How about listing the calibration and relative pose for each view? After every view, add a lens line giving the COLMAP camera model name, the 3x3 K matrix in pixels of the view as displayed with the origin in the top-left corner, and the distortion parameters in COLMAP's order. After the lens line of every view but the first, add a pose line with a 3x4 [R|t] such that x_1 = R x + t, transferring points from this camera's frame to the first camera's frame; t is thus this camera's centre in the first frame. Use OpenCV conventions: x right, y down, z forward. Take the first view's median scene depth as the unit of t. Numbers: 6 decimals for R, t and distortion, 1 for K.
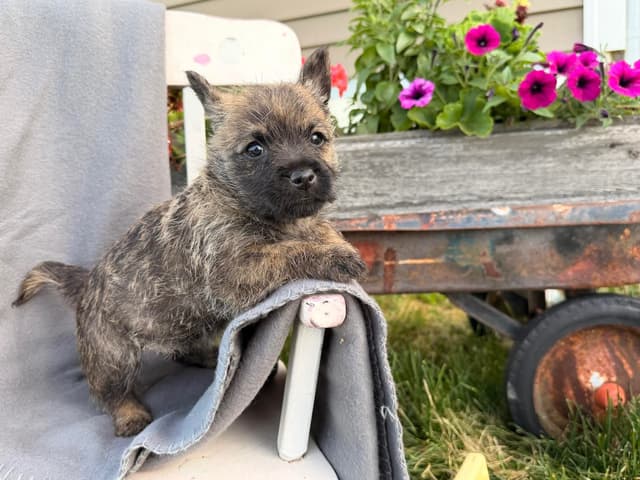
lens RADIAL K [[535.3, 0, 320.0], [0, 535.3, 240.0], [0, 0, 1]] dist [0.077412, -0.193674]
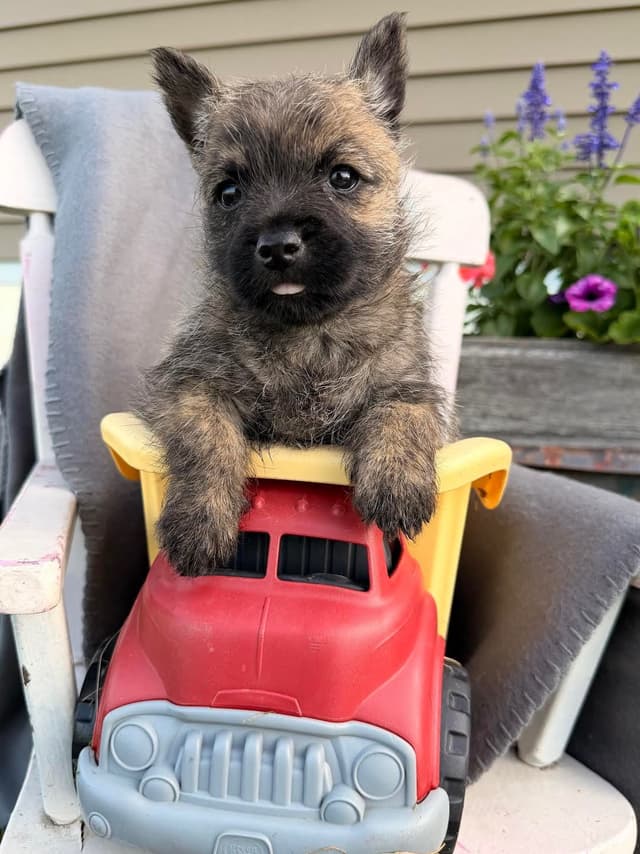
lens RADIAL K [[714.2, 0, 300.8], [0, 714.2, 419.5], [0, 0, 1]] dist [0.077412, -0.193674]
pose [[0.990868, 0.100372, 0.090031, -0.302048], [-0.093903, 0.992870, -0.073421, 0.022097], [-0.096759, 0.064296, 0.993229, 0.022093]]
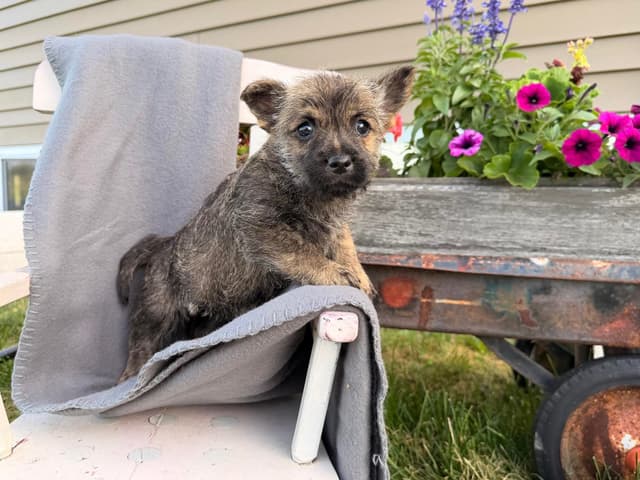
lens RADIAL K [[535.7, 0, 306.2], [0, 535.7, 238.1], [0, 0, 1]] dist [0.076295, -0.193226]
pose [[0.983916, 0.093484, -0.152218, 0.047928], [-0.103827, 0.992694, -0.061467, 0.010998], [0.145359, 0.076283, 0.986434, -0.075832]]
